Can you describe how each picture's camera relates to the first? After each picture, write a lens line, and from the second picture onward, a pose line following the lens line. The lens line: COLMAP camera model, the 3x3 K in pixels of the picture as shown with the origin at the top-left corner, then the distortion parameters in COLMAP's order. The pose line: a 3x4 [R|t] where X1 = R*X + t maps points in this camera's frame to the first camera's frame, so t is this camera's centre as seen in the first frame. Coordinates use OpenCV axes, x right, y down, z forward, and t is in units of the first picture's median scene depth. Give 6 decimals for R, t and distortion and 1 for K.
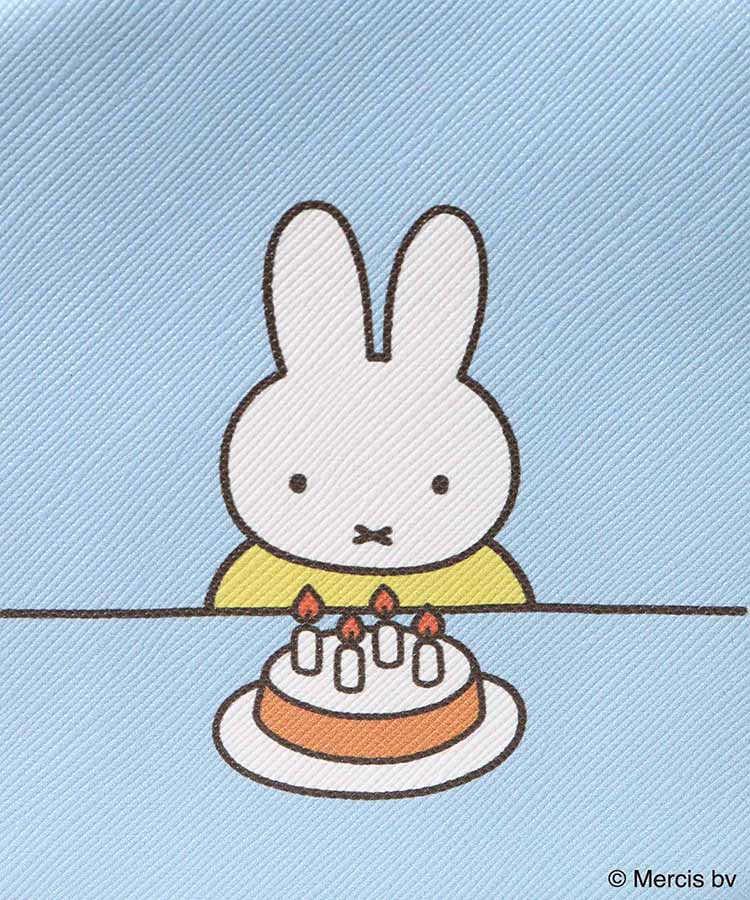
lens RADIAL K [[3659.3, 0, 375.0], [0, 3659.3, 450.0], [0, 0, 1]] dist [-0.359561, -1.526953]
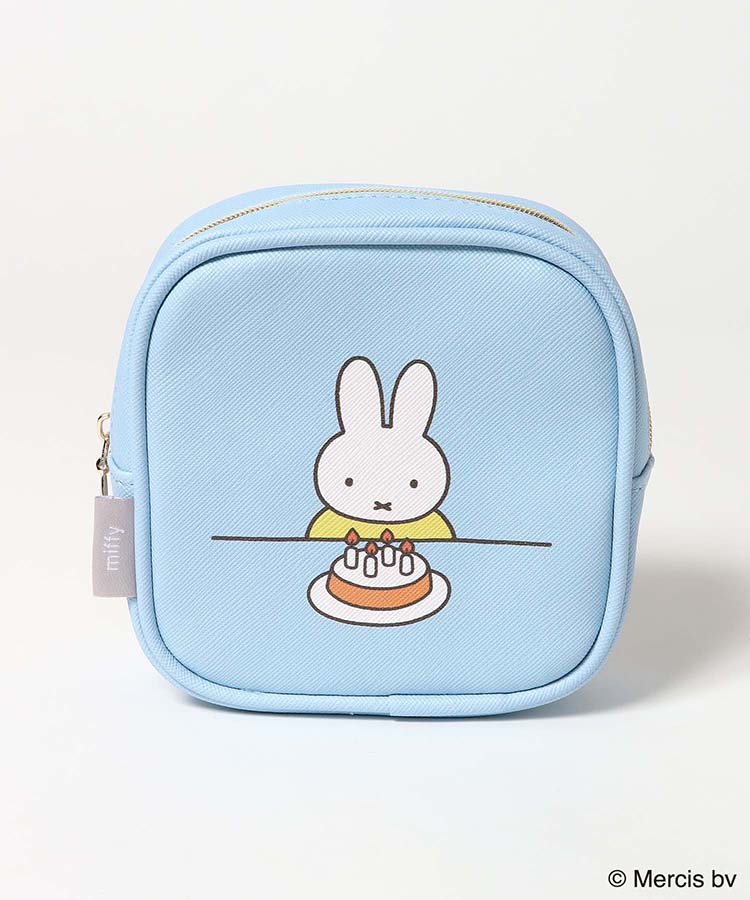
lens RADIAL K [[2190.2, 0, 375.0], [0, 2190.2, 450.0], [0, 0, 1]] dist [-0.101520, -0.273282]
pose [[0.999762, 0.021606, -0.003032, -0.001895], [-0.021551, 0.999621, 0.017143, -0.032421], [0.003401, -0.017073, 0.999848, -0.309080]]
